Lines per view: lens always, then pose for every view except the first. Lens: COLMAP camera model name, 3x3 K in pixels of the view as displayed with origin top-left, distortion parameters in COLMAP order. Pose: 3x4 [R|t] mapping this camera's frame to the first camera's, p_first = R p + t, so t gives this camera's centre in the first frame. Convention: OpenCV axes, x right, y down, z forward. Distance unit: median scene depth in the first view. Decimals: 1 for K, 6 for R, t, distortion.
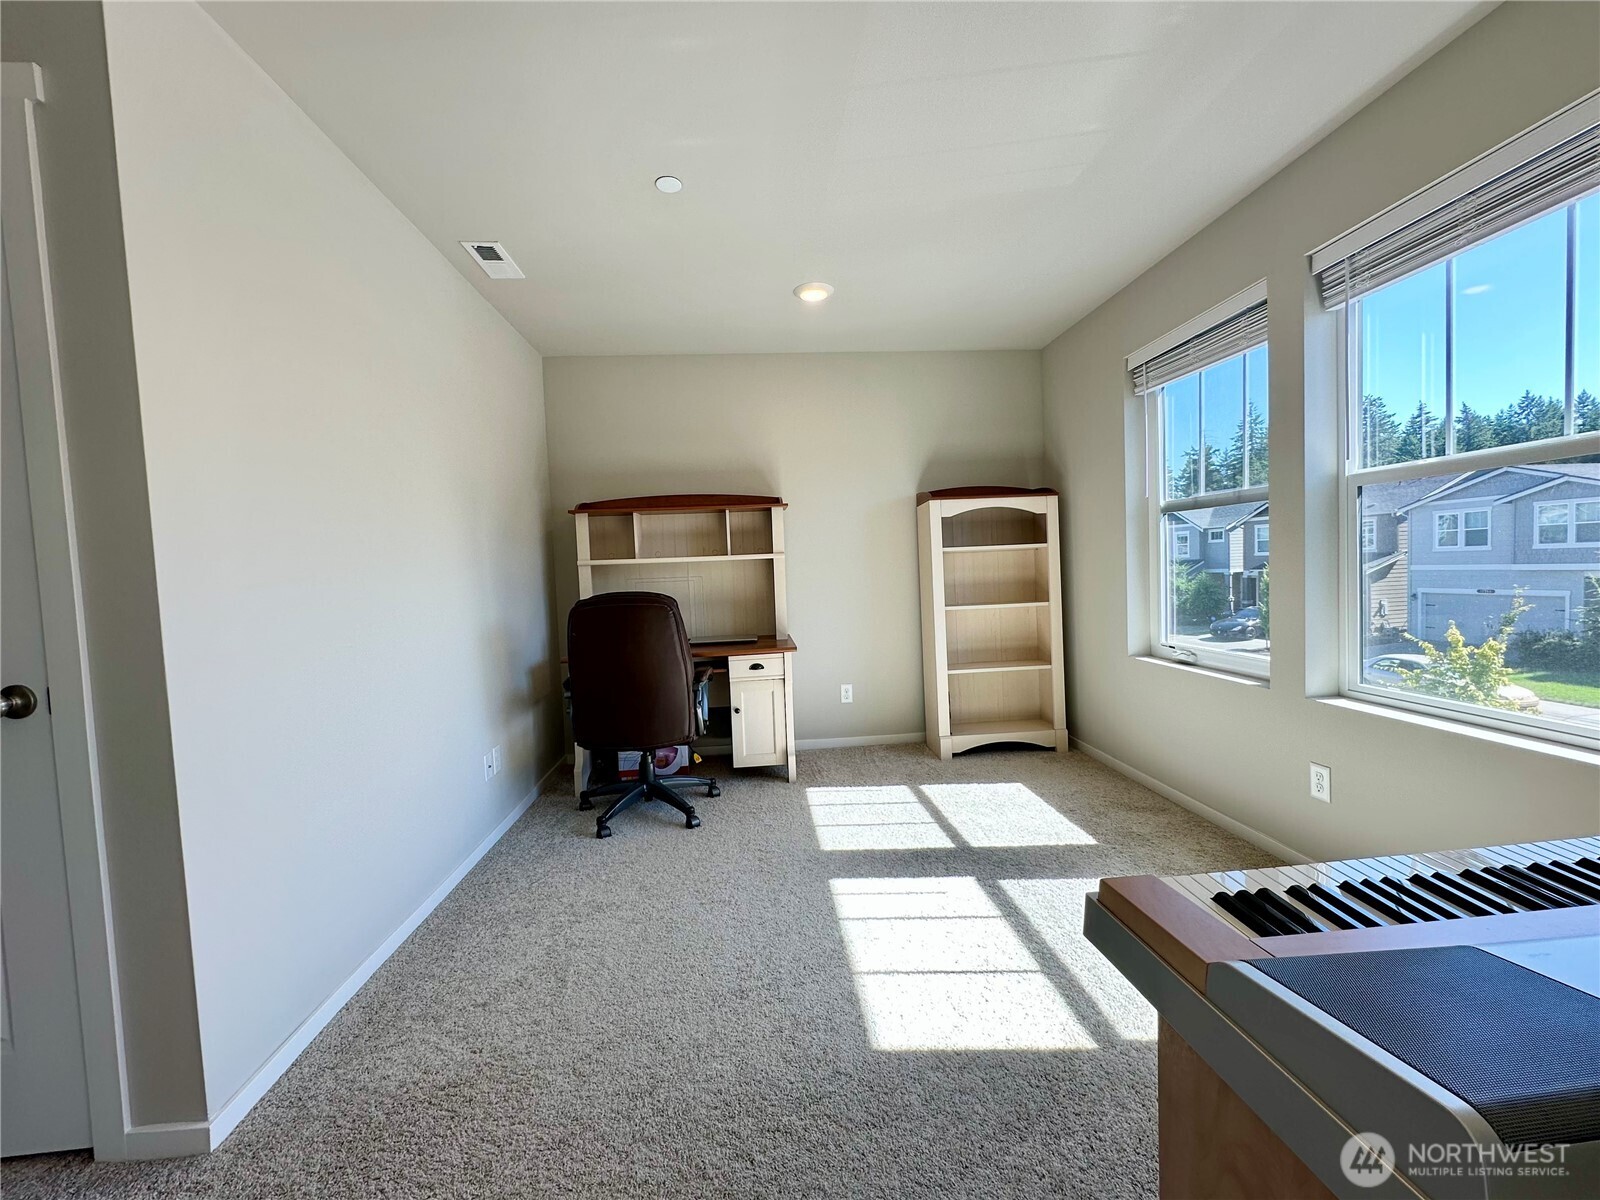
lens RADIAL K [[636.7, 0, 805.4], [0, 636.7, 604.4], [0, 0, 1]] dist [-0.005834, 0.001734]
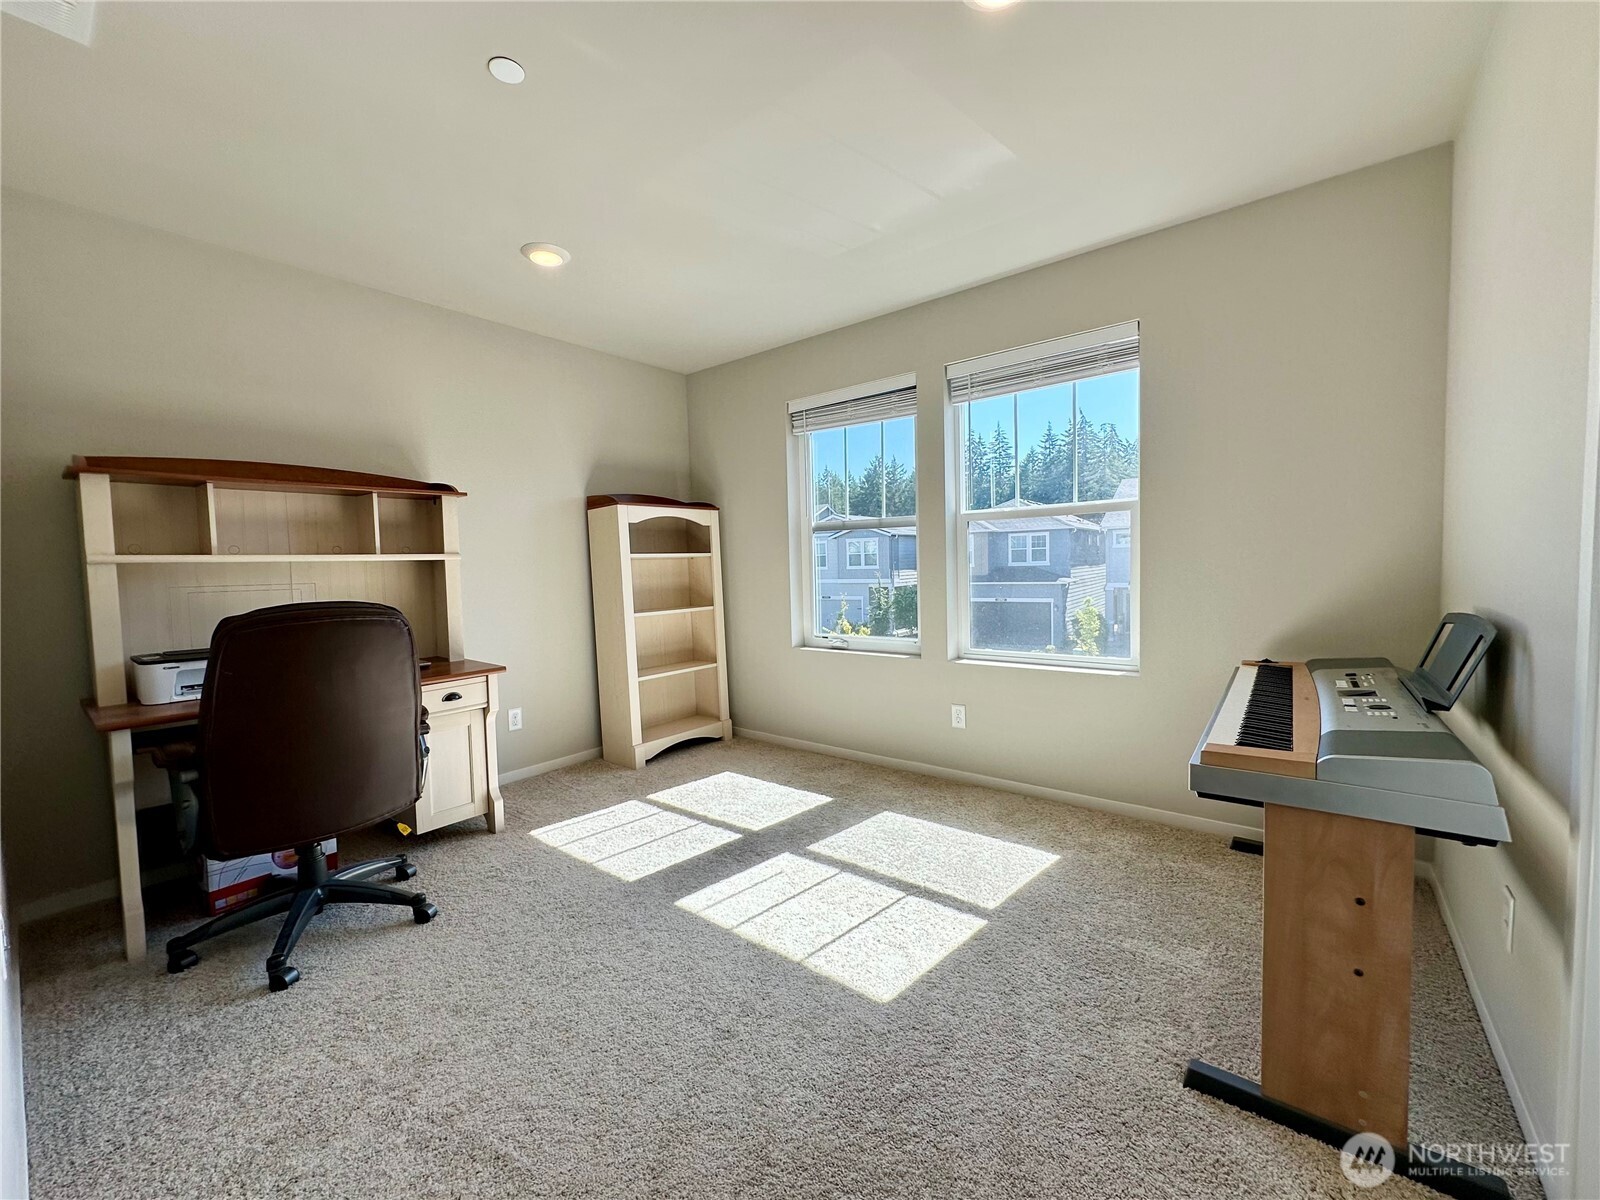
lens RADIAL K [[636.7, 0, 795.3], [0, 636.7, 604.9], [0, 0, 1]] dist [-0.005834, 0.001734]
pose [[0.692998, -0.024763, 0.720514, -0.338675], [0.040471, 0.999170, -0.004586, 0.005283], [-0.719803, 0.032338, 0.693425, 0.143384]]
